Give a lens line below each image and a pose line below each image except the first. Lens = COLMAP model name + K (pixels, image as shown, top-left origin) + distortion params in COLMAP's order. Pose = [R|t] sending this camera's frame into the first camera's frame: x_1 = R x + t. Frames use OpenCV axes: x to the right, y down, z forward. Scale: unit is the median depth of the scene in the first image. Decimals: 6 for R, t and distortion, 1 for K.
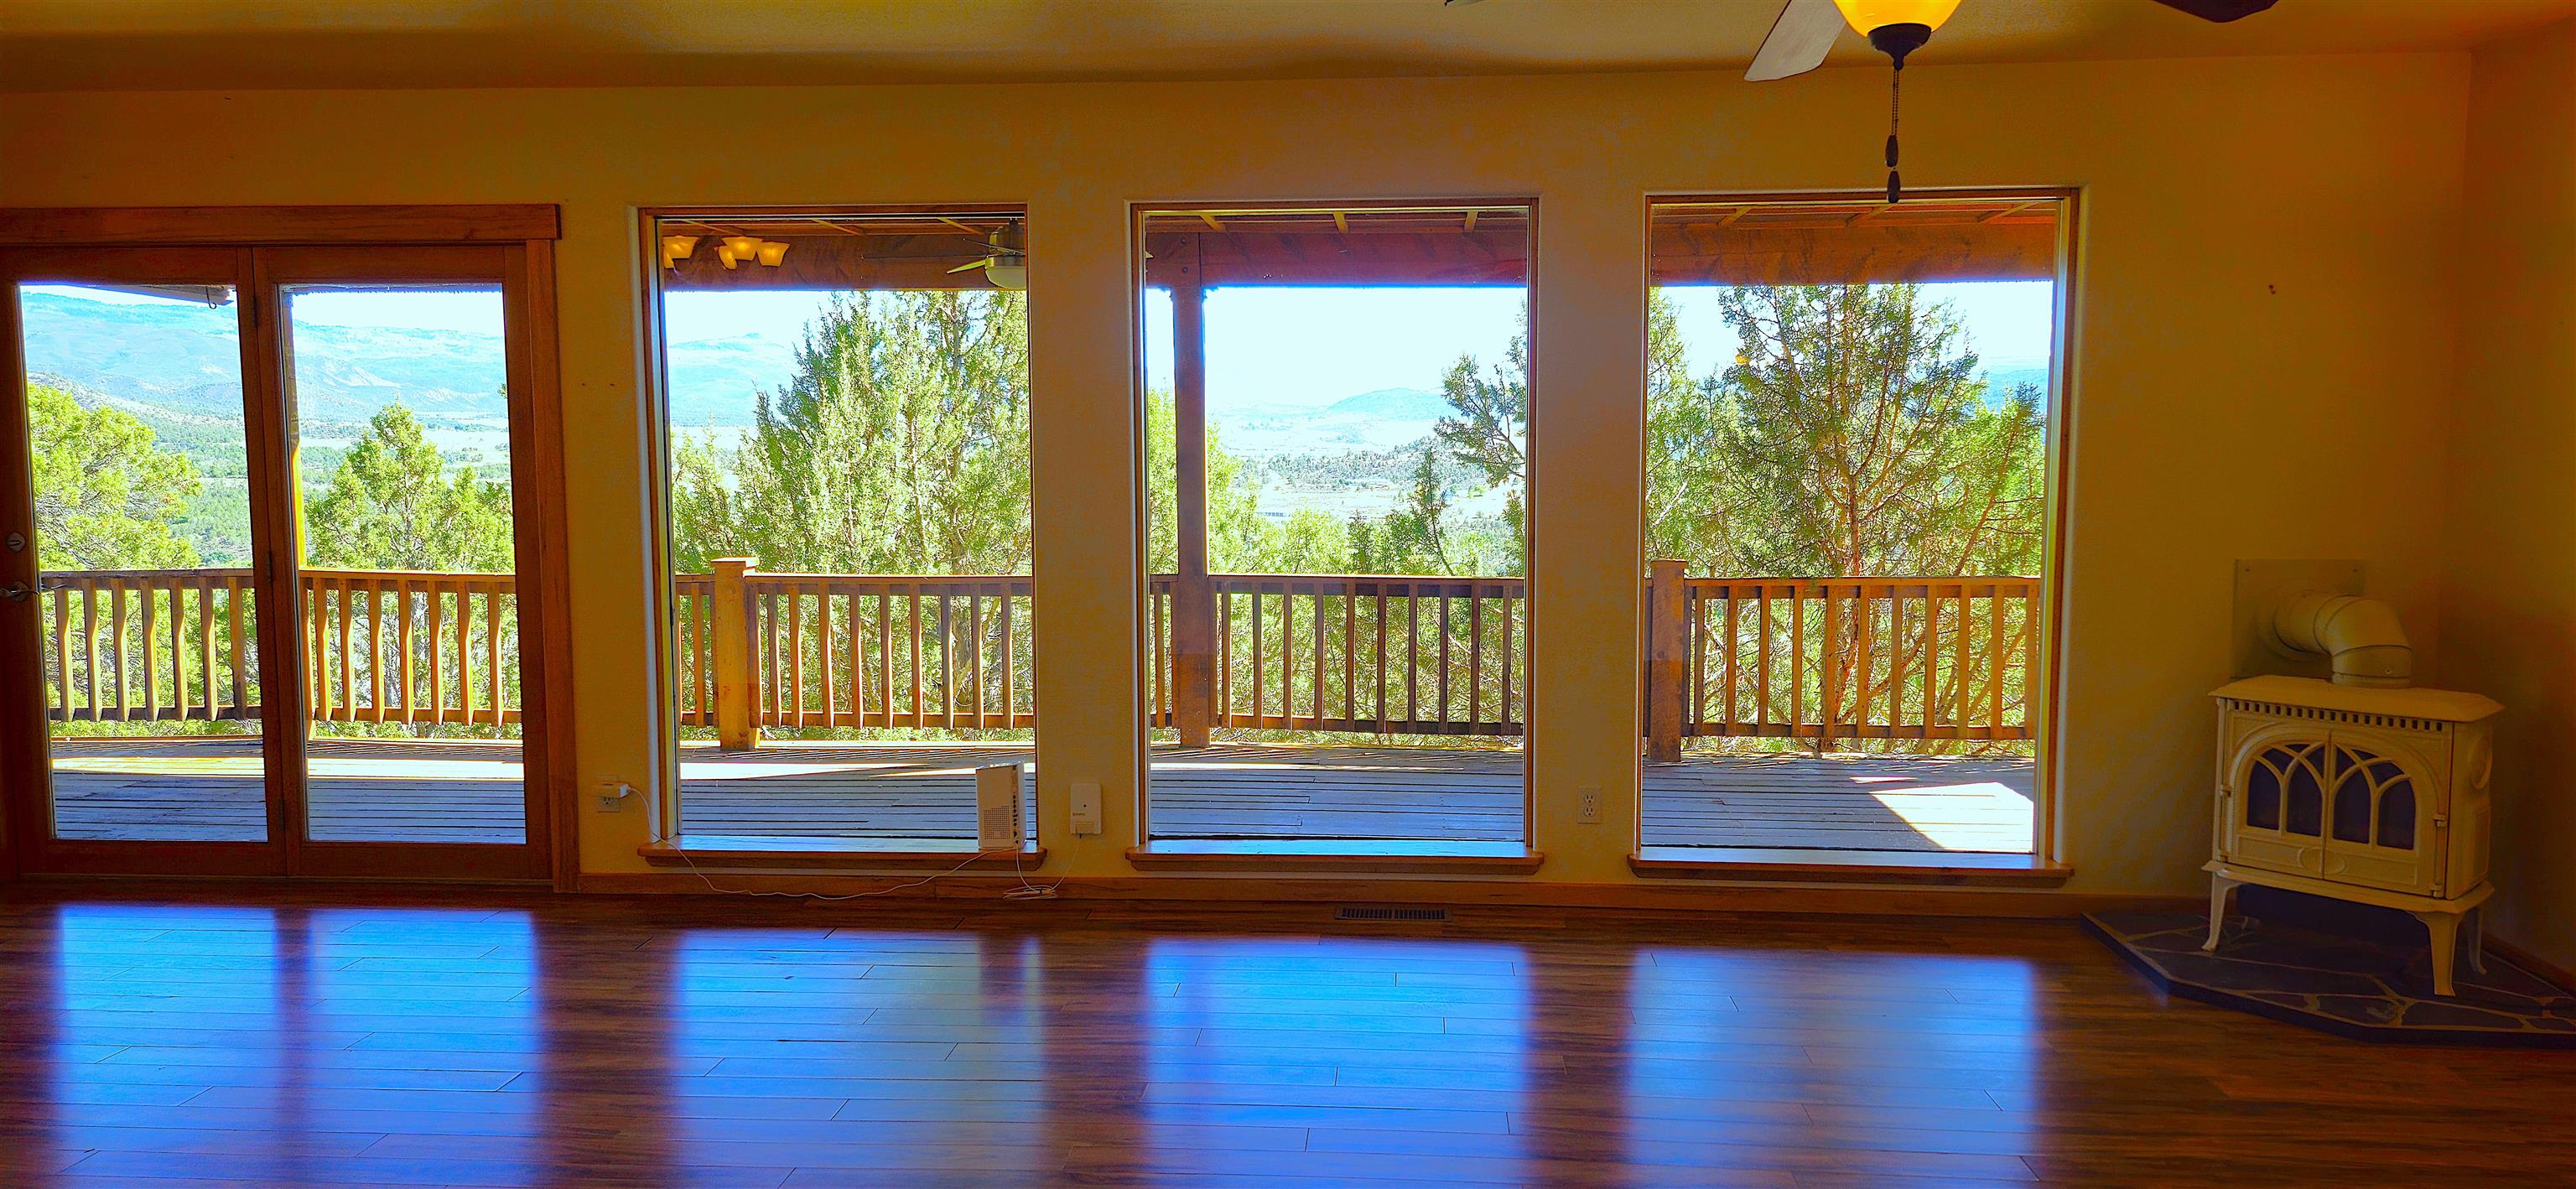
lens RADIAL K [[1660.5, 0, 1288.0], [0, 1660.5, 594.5], [0, 0, 1]] dist [0.046603, -0.000432]
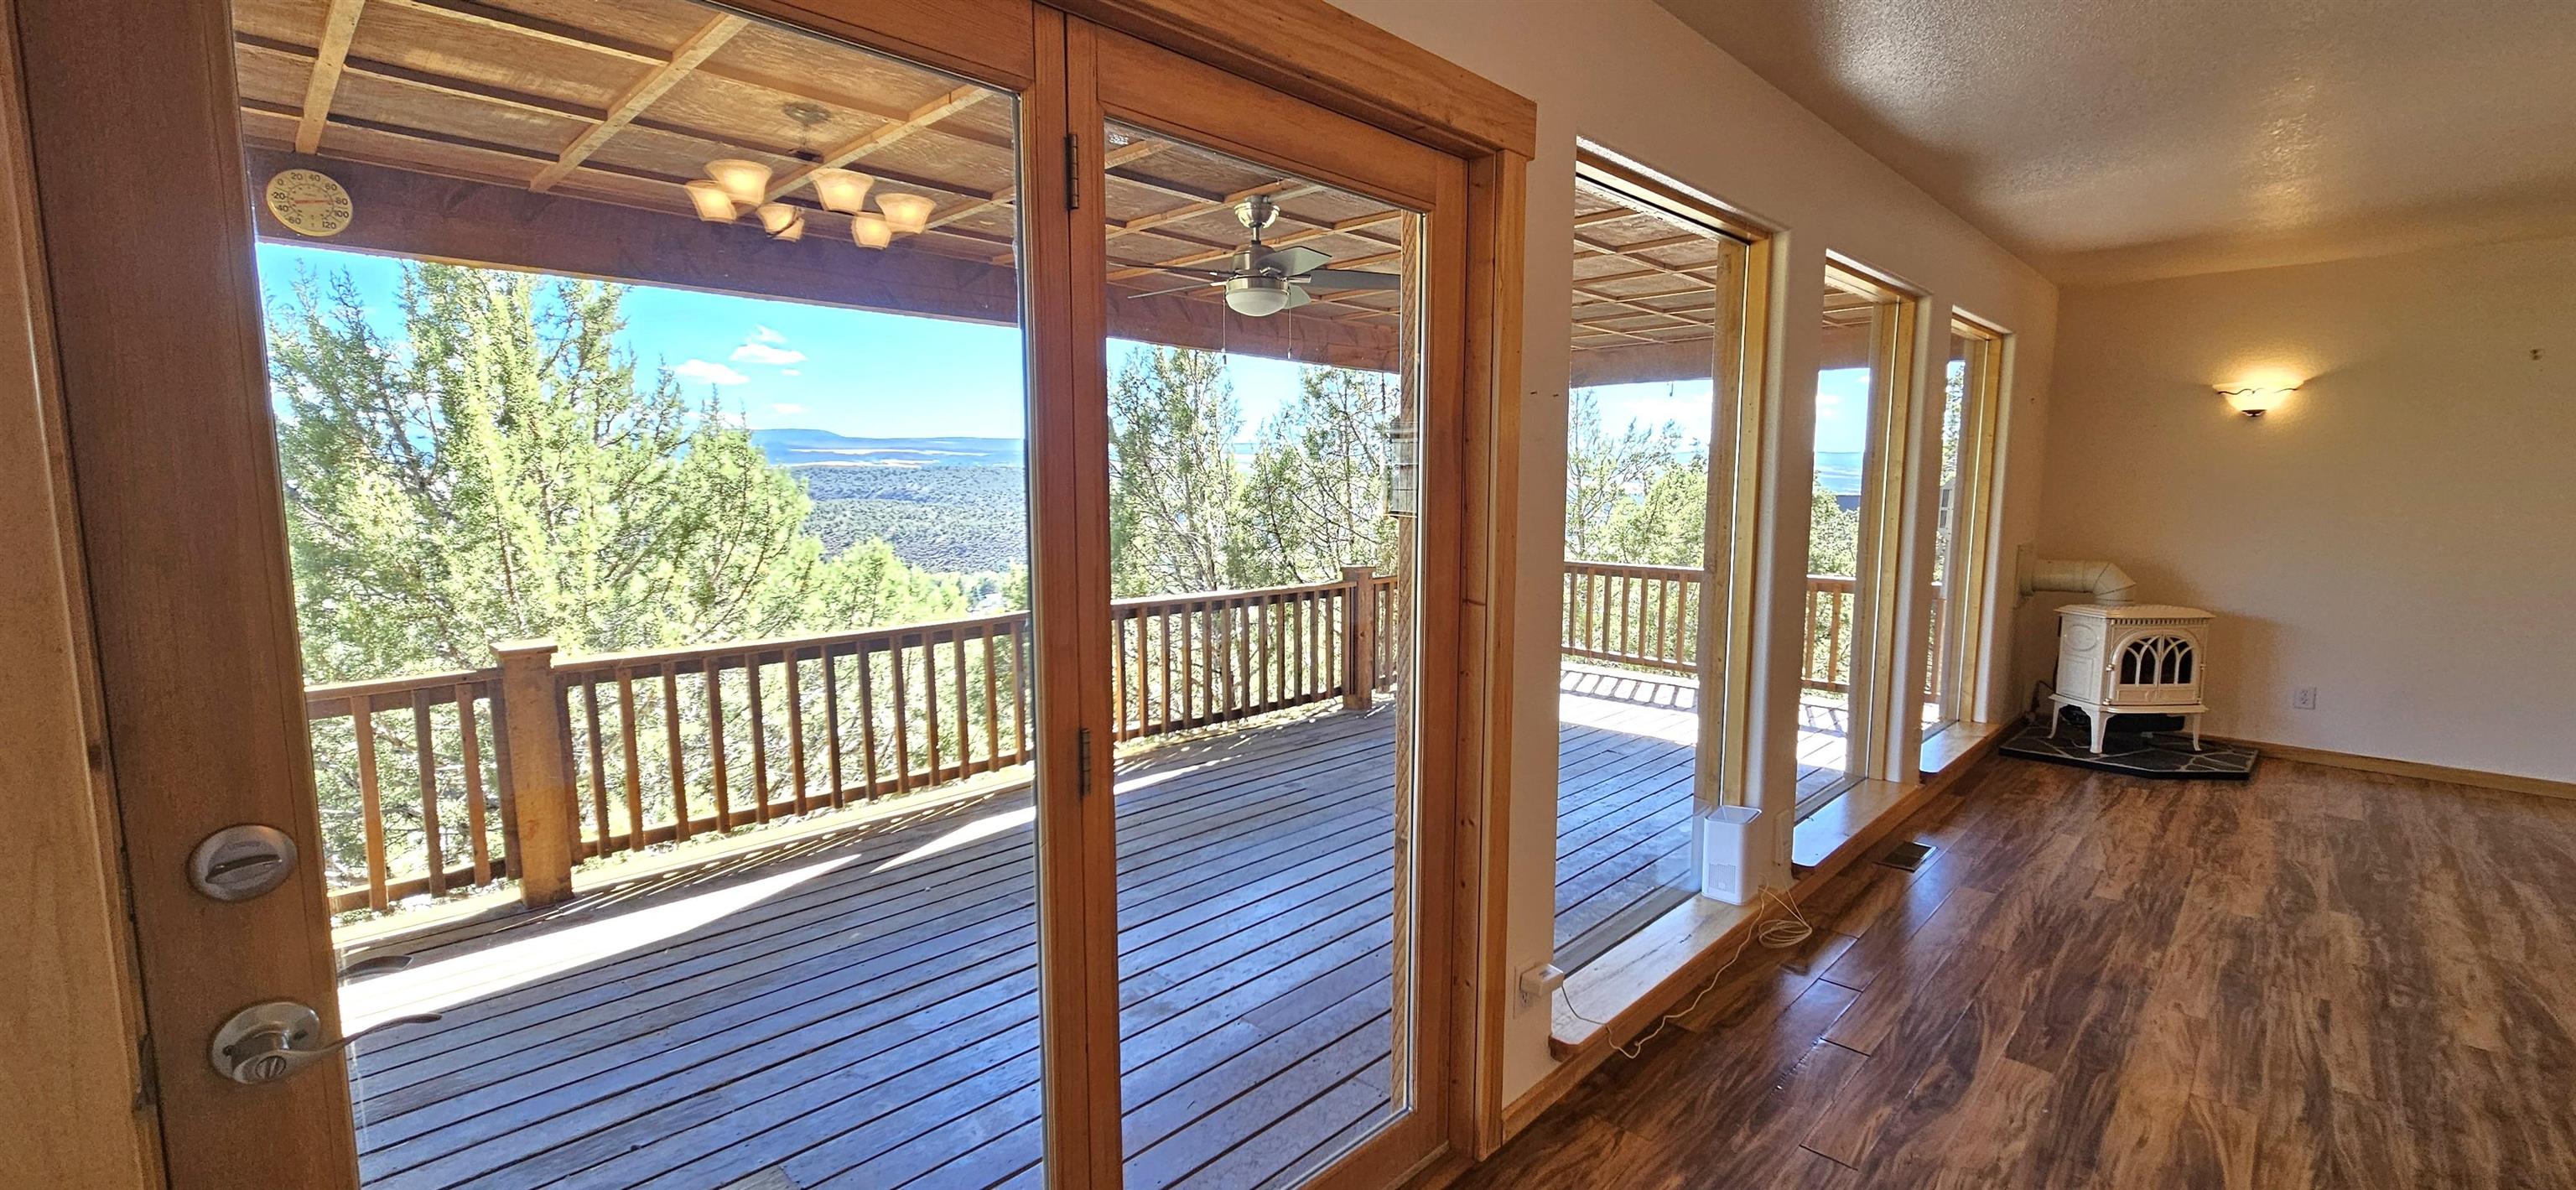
lens RADIAL K [[1053.1, 0, 1297.2], [0, 1053.1, 600.5], [0, 0, 1]] dist [-0.001003, -0.000079]
pose [[0.658384, -0.091090, 0.747150, -0.937083], [0.067863, 0.995791, 0.061603, -0.094489], [-0.749617, 0.010146, 0.661794, 0.923577]]
